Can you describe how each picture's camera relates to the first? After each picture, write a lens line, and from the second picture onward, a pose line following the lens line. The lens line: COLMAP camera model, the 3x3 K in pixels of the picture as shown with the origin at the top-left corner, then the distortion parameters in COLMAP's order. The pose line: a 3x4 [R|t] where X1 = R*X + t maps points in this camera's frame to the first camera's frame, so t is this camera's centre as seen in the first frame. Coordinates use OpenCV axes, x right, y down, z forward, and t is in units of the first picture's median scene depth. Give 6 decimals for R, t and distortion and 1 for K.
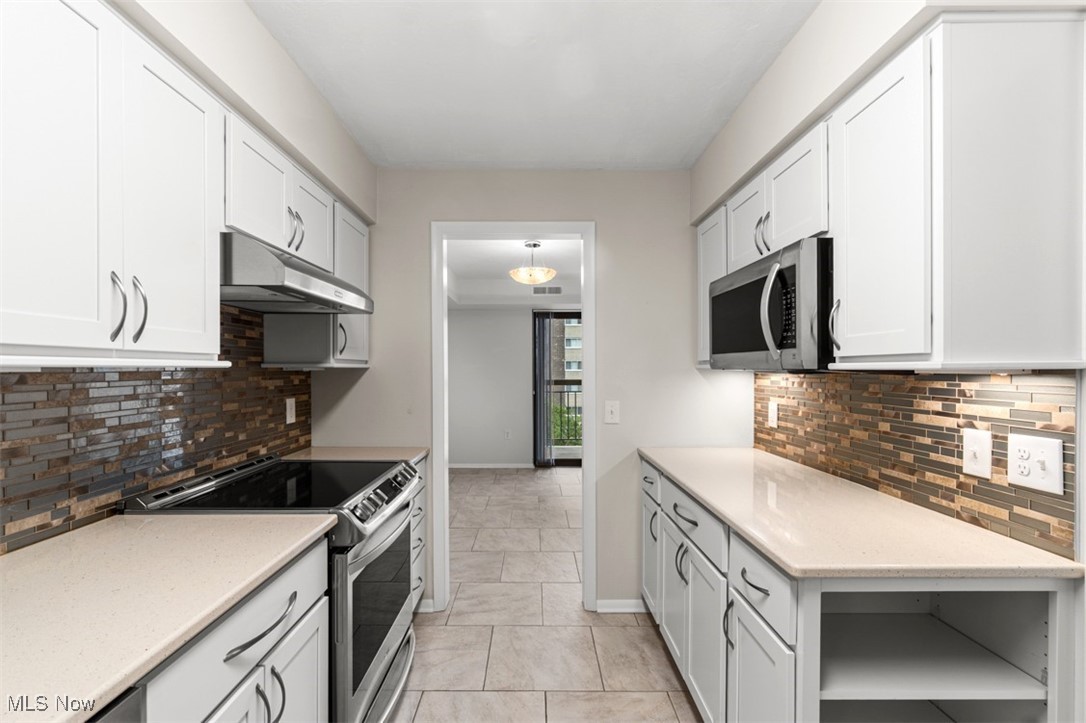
lens RADIAL K [[485.0, 0, 534.9], [0, 485.0, 365.5], [0, 0, 1]] dist [0.000384, 0.000179]
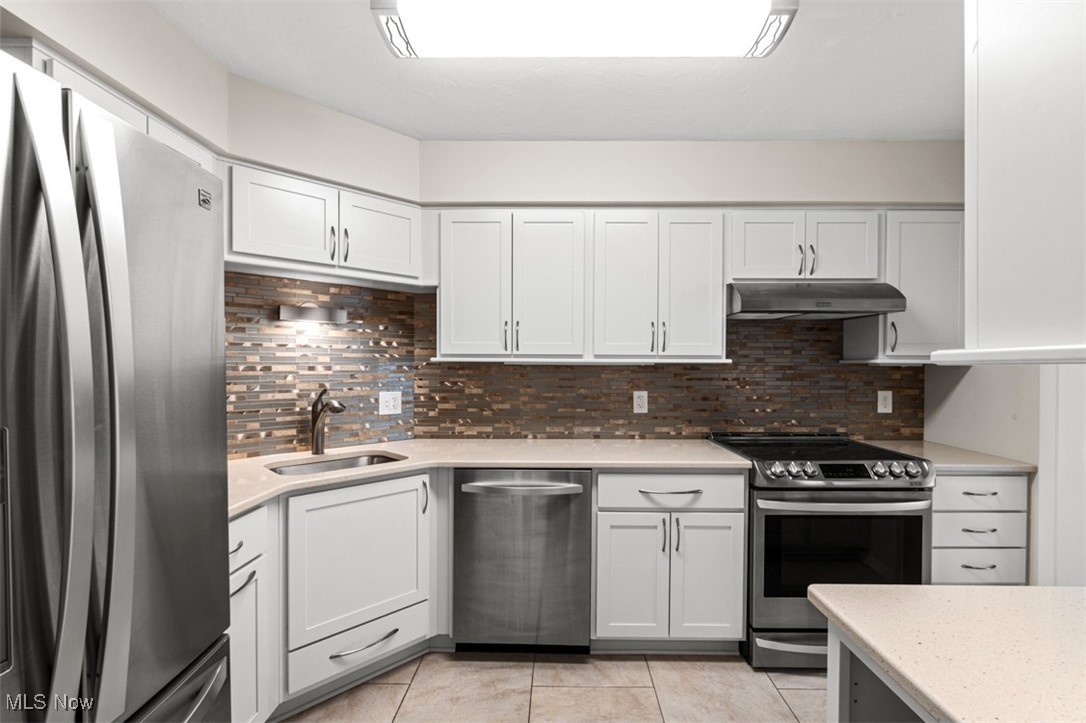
lens RADIAL K [[495.2, 0, 540.9], [0, 495.2, 370.3], [0, 0, 1]] dist [0.000850, -0.000062]
pose [[-0.011613, 0.013446, -0.999842, 1.113715], [0.001272, 0.999909, 0.013432, 0.005727], [0.999932, -0.001116, -0.011629, 0.361572]]
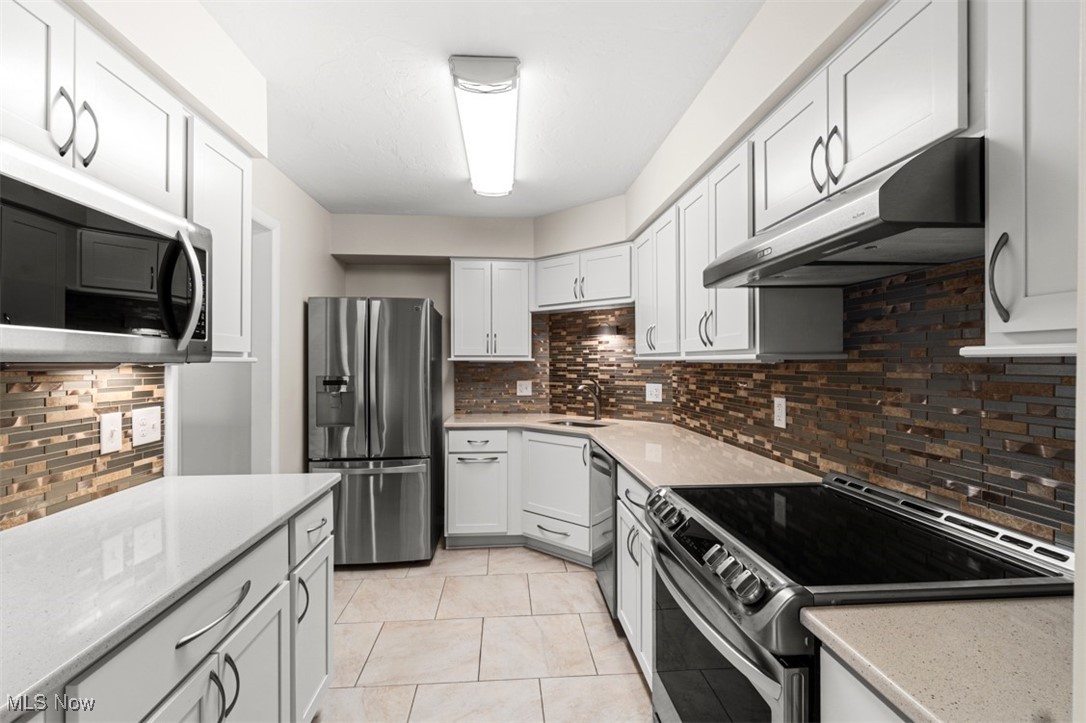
lens RADIAL K [[485.0, 0, 534.9], [0, 485.0, 365.5], [0, 0, 1]] dist [0.000384, 0.000179]
pose [[-0.998119, 0.002804, -0.061242, -0.050347], [0.002646, 0.999993, 0.002662, 0.013912], [0.061249, 0.002495, -0.998119, 2.122652]]
